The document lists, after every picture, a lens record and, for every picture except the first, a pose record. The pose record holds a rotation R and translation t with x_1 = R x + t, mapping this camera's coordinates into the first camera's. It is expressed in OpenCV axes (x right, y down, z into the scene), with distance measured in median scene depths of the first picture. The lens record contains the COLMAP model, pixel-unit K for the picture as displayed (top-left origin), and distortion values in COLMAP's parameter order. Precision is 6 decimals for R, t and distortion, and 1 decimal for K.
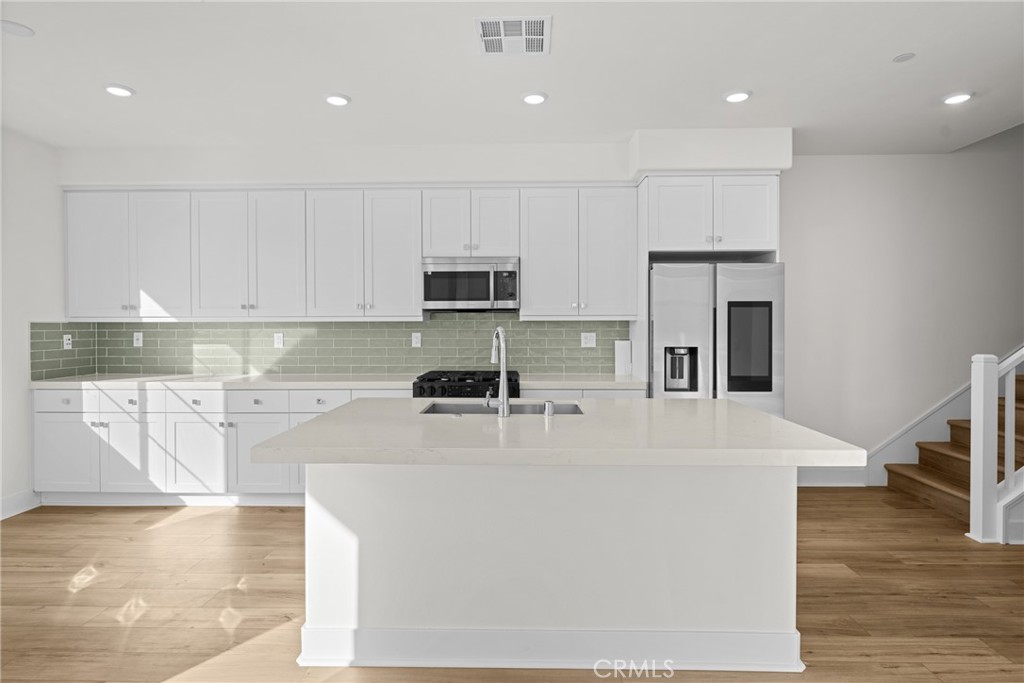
lens RADIAL K [[547.3, 0, 509.9], [0, 547.3, 333.1], [0, 0, 1]] dist [-0.004831, 0.000400]
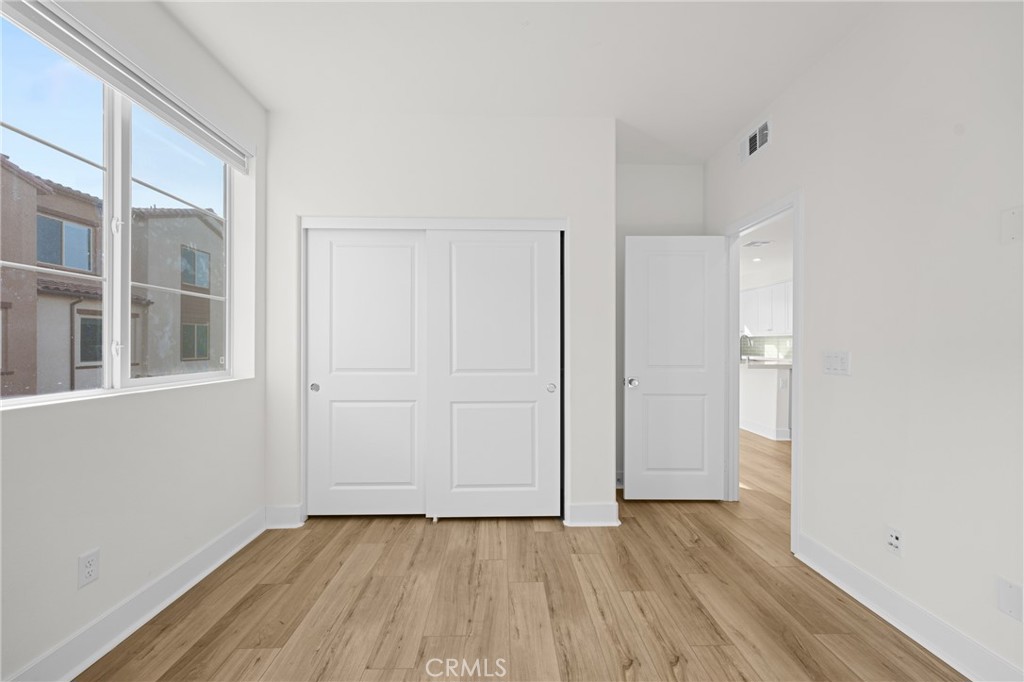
lens RADIAL K [[414.6, 0, 512.3], [0, 414.6, 345.1], [0, 0, 1]] dist [0.003148, -0.000842]
pose [[0.049187, -0.001237, -0.998789, 1.452207], [-0.014410, 0.999894, -0.001948, 0.047066], [0.998686, 0.014488, 0.049164, -0.321639]]
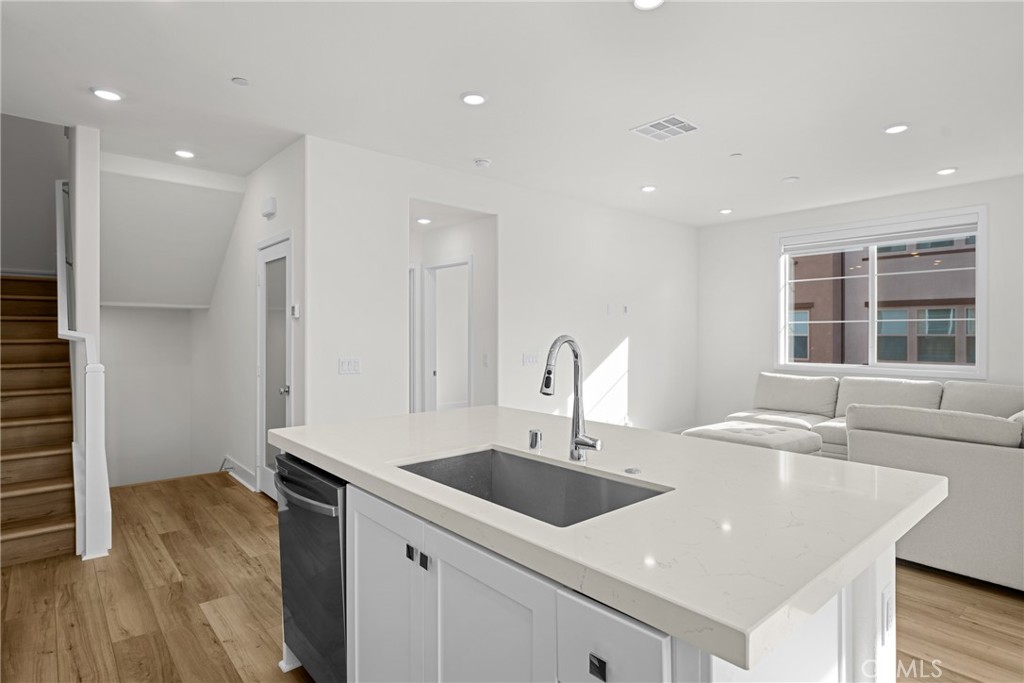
lens RADIAL K [[547.3, 0, 510.1], [0, 547.3, 332.5], [0, 0, 1]] dist [-0.004831, 0.000400]
pose [[-0.675903, -0.001571, 0.736989, -0.274183], [0.010961, 0.999866, 0.012183, -0.016045], [-0.736909, 0.016313, -0.675795, 0.878944]]
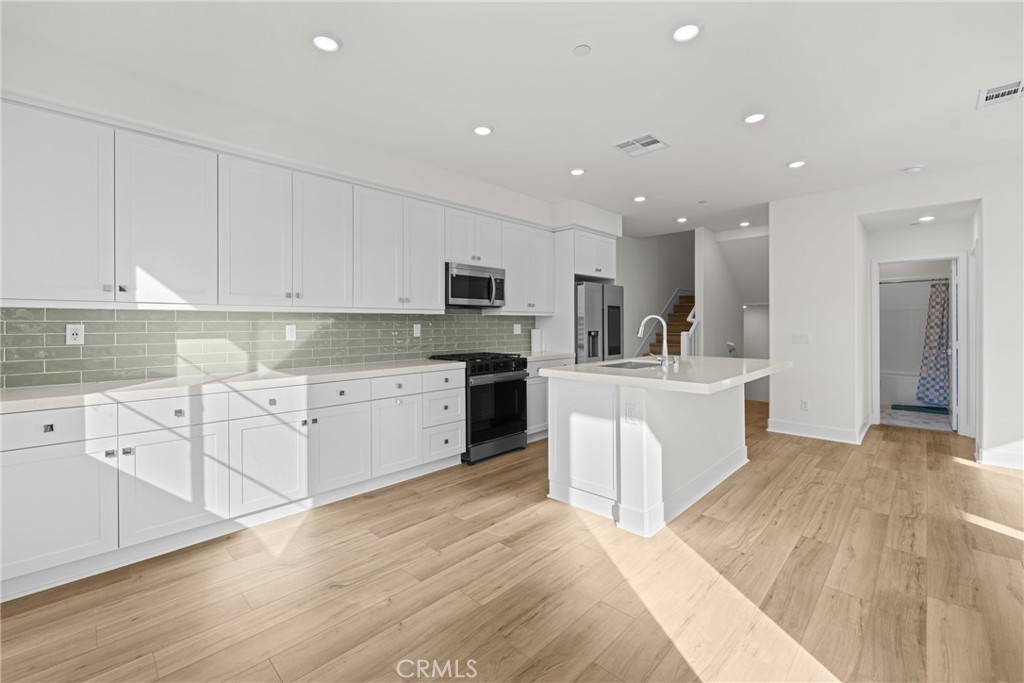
lens RADIAL K [[432.9, 0, 510.6], [0, 432.9, 328.8], [0, 0, 1]] dist [-0.001464, -0.000717]
pose [[0.679502, -0.007900, 0.733631, -0.776637], [0.014997, 0.999883, -0.003123, 0.016117], [-0.733520, 0.013124, 0.679541, 0.237204]]
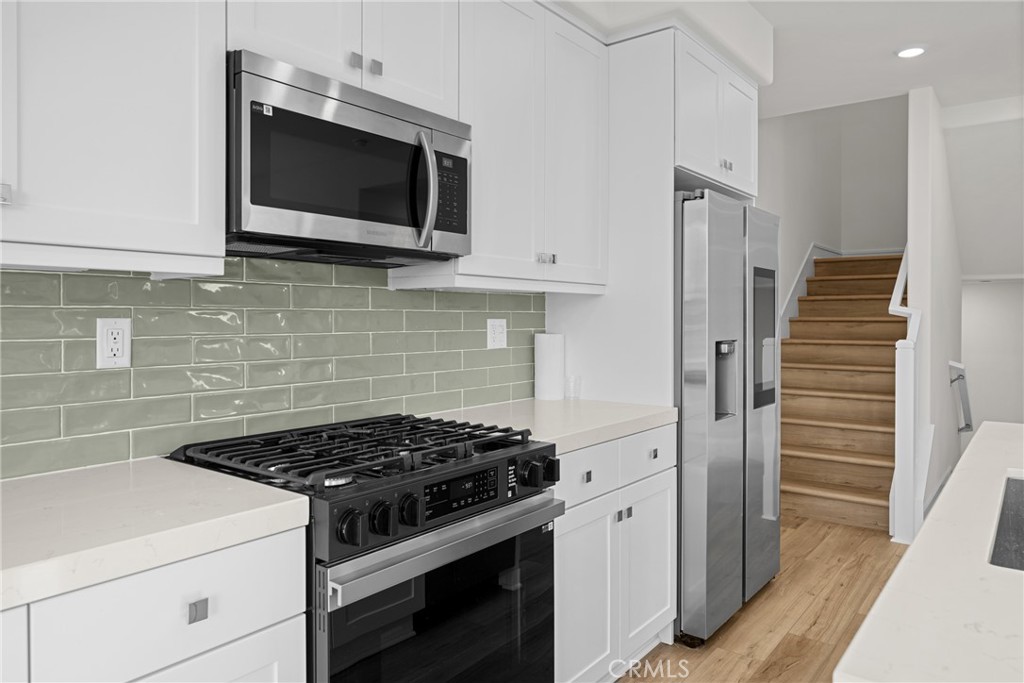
lens RADIAL K [[683.0, 0, 509.1], [0, 683.0, 334.6], [0, 0, 1]] dist [-0.004940, 0.002071]
pose [[0.597765, -0.017126, 0.801489, -0.358485], [0.008316, 0.999850, 0.015163, 0.004701], [-0.801628, -0.002399, 0.597818, 0.676401]]
